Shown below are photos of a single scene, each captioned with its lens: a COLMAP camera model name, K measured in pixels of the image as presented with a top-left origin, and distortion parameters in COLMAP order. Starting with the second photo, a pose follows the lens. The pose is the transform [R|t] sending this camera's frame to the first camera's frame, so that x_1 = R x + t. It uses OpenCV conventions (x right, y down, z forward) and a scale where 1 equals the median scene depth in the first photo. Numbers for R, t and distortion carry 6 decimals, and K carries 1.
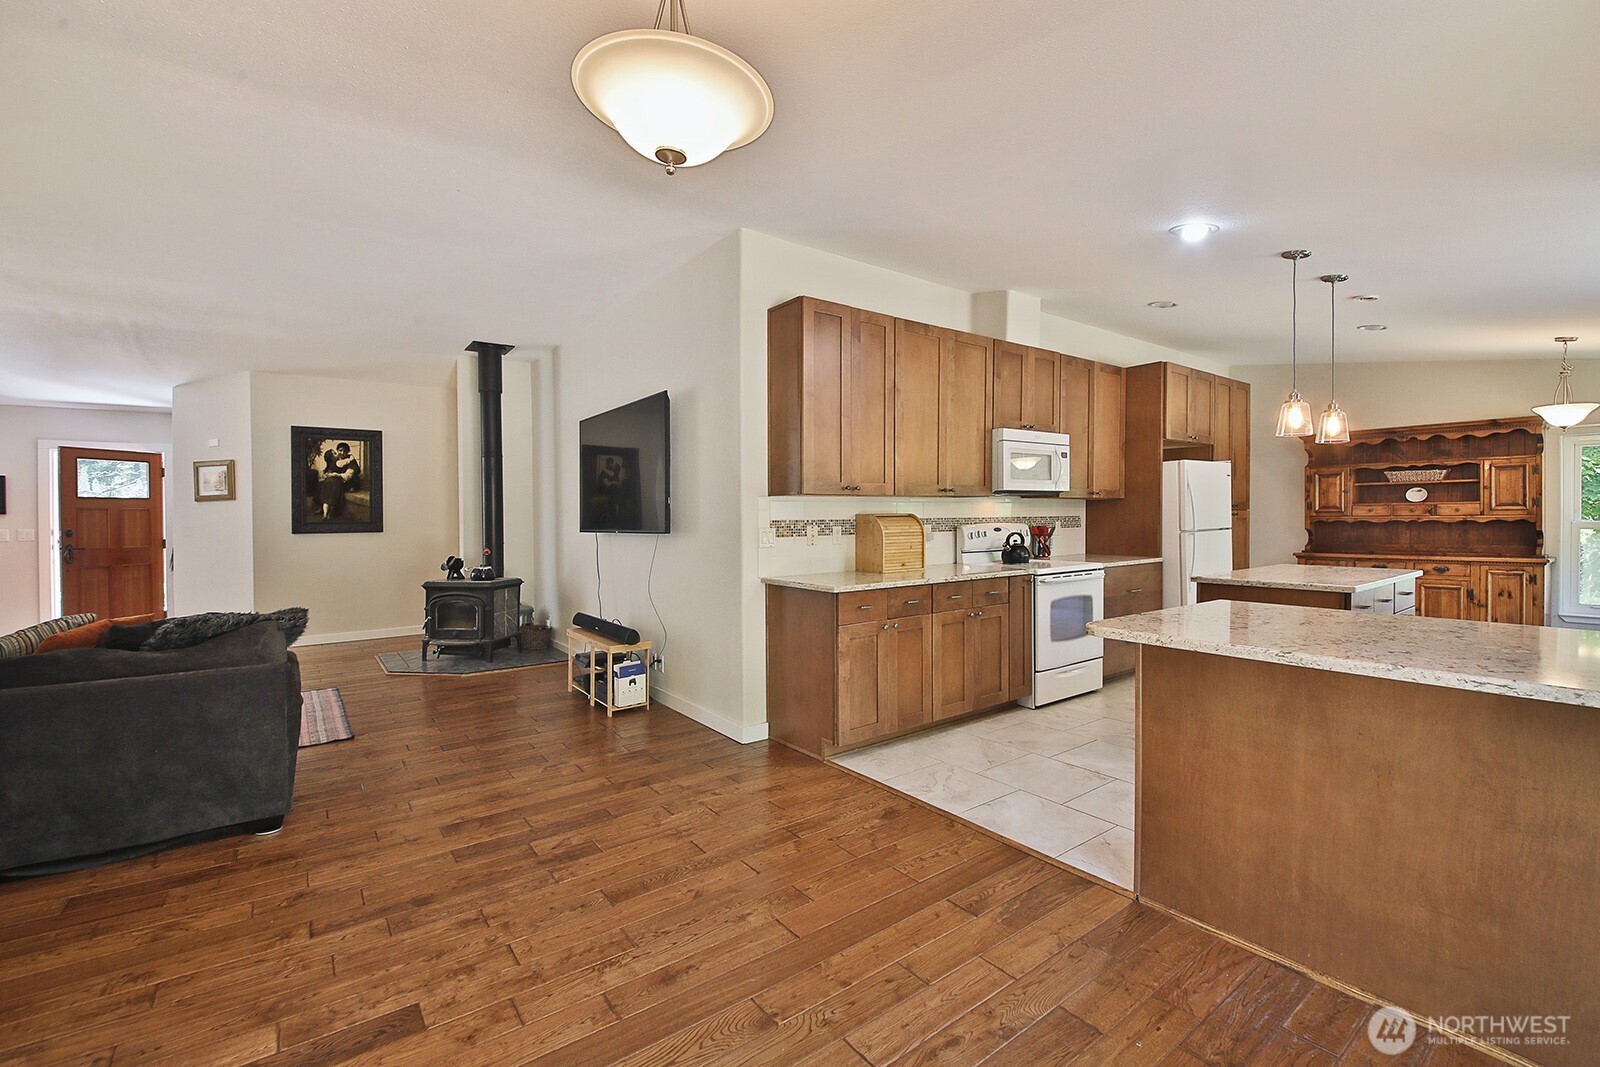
lens RADIAL K [[687.7, 0, 774.4], [0, 687.7, 551.7], [0, 0, 1]] dist [-0.021832, -0.005214]
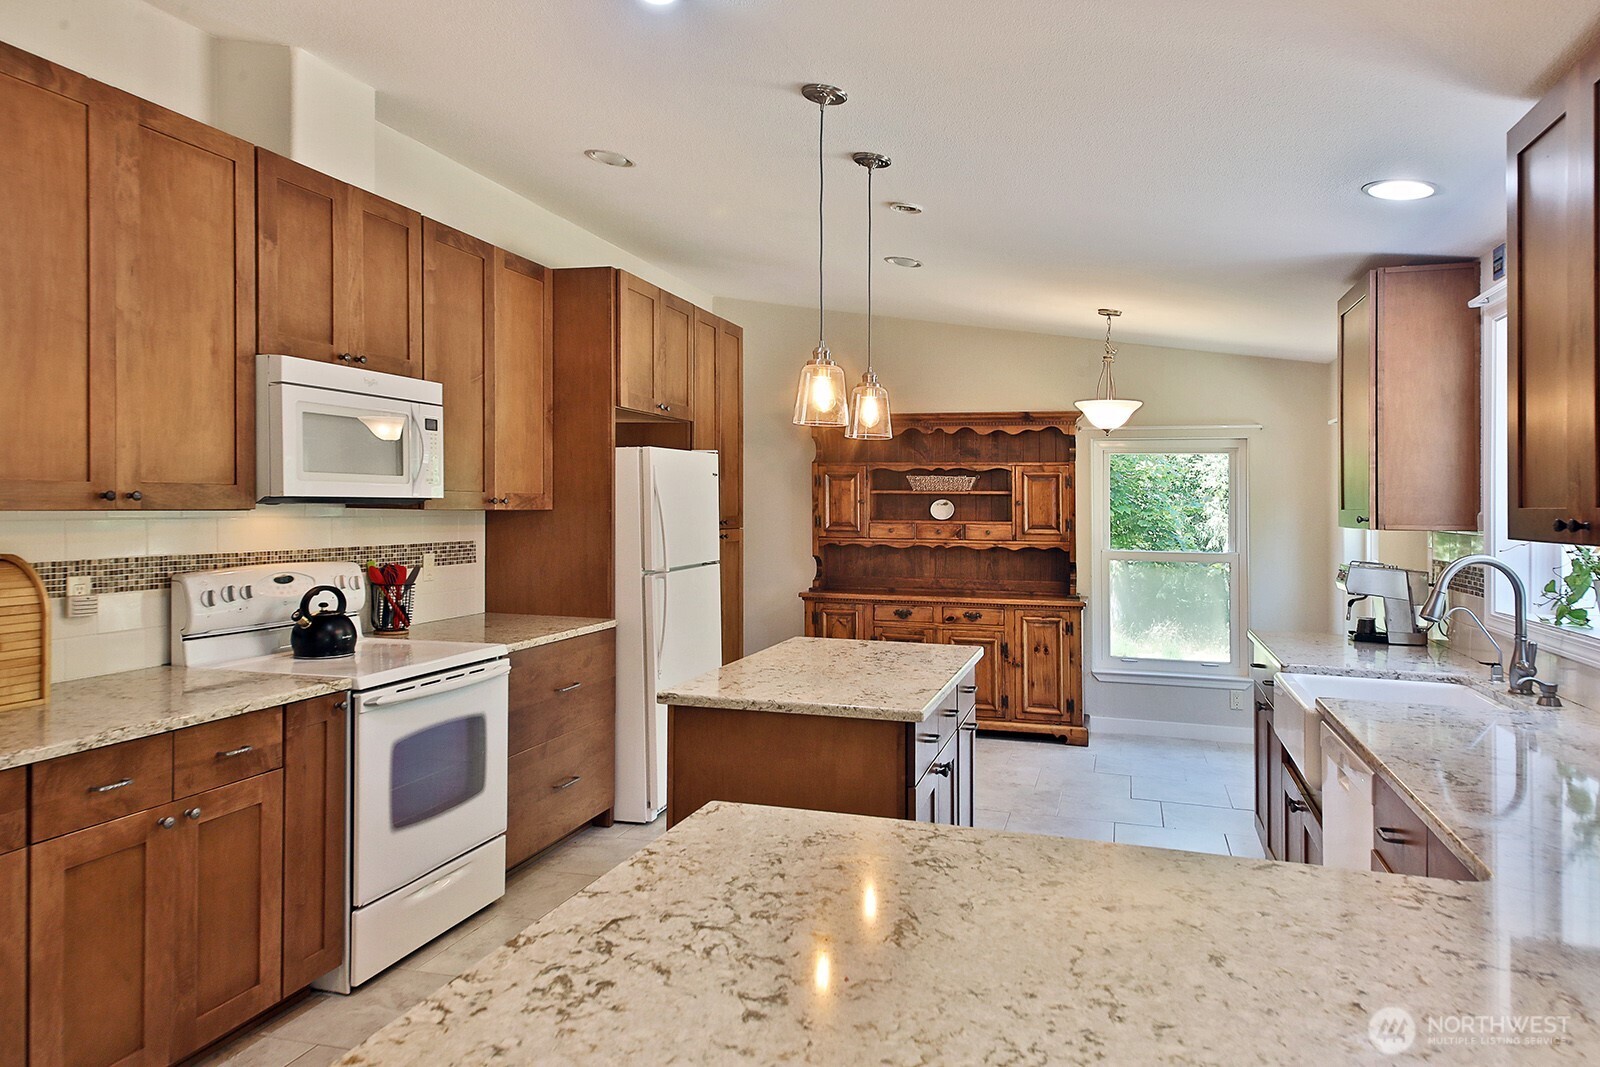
lens RADIAL K [[1095.6, 0, 803.3], [0, 1095.6, 519.7], [0, 0, 1]] dist [0.064065, 0.000384]
pose [[0.779873, 0.011268, 0.625836, 0.137370], [0.012246, 0.999372, -0.033254, -0.043942], [-0.625818, 0.033598, 0.779245, 0.221069]]
